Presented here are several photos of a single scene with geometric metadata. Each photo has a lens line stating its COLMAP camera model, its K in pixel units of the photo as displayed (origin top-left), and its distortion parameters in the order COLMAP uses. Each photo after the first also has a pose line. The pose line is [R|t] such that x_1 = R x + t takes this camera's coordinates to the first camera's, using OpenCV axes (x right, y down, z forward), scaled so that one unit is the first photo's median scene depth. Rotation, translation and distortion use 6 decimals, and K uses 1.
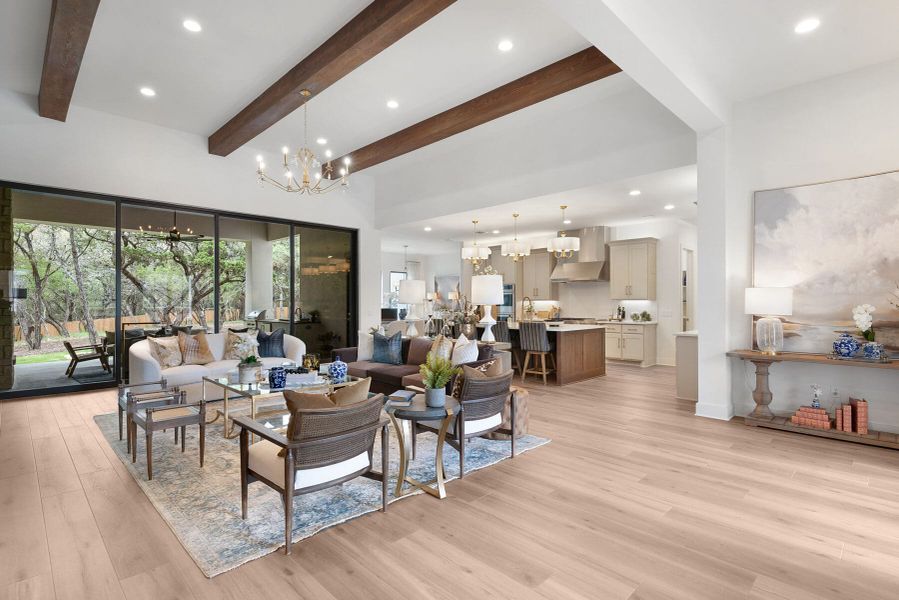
lens RADIAL K [[439.8, 0, 445.7], [0, 439.8, 297.7], [0, 0, 1]] dist [0.000739, 0.000324]
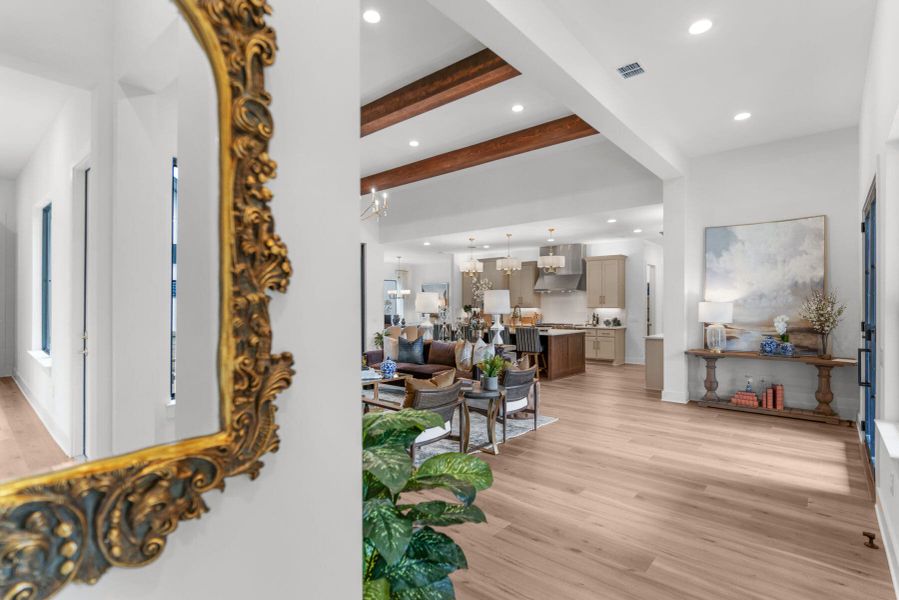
lens RADIAL K [[437.5, 0, 445.9], [0, 437.5, 302.2], [0, 0, 1]] dist [0.000246, 0.000508]
pose [[0.996888, 0.001636, 0.078811, -0.143637], [-0.001788, 0.999997, 0.001857, -0.018864], [-0.078808, -0.001992, 0.996888, -0.199181]]
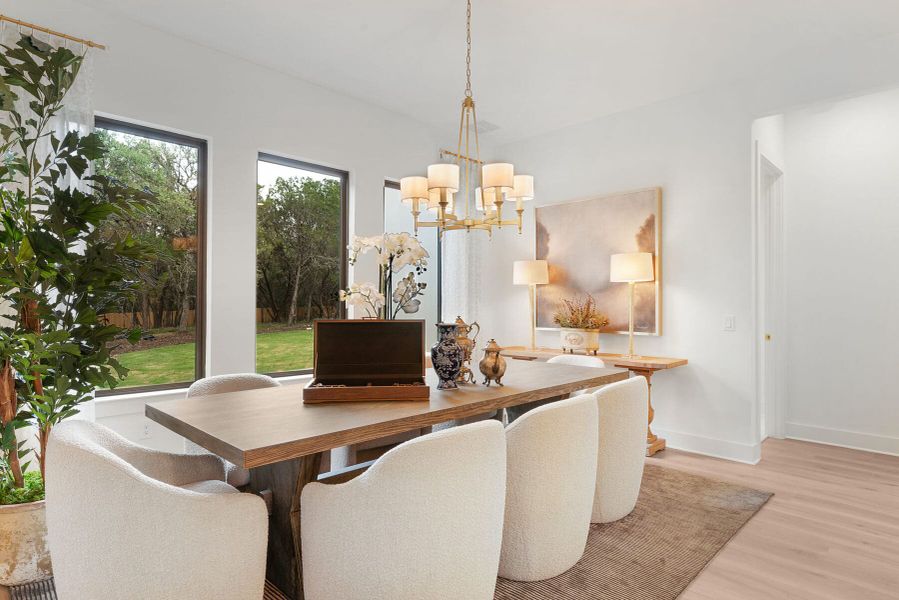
lens RADIAL K [[505.0, 0, 449.5], [0, 505.0, 300.0], [0, 0, 1]] dist [0.000748, 0.000454]
pose [[0.999914, 0.003116, 0.012775, -0.240053], [-0.003163, 0.999988, 0.003663, 0.034417], [-0.012764, -0.003703, 0.999912, 1.864690]]
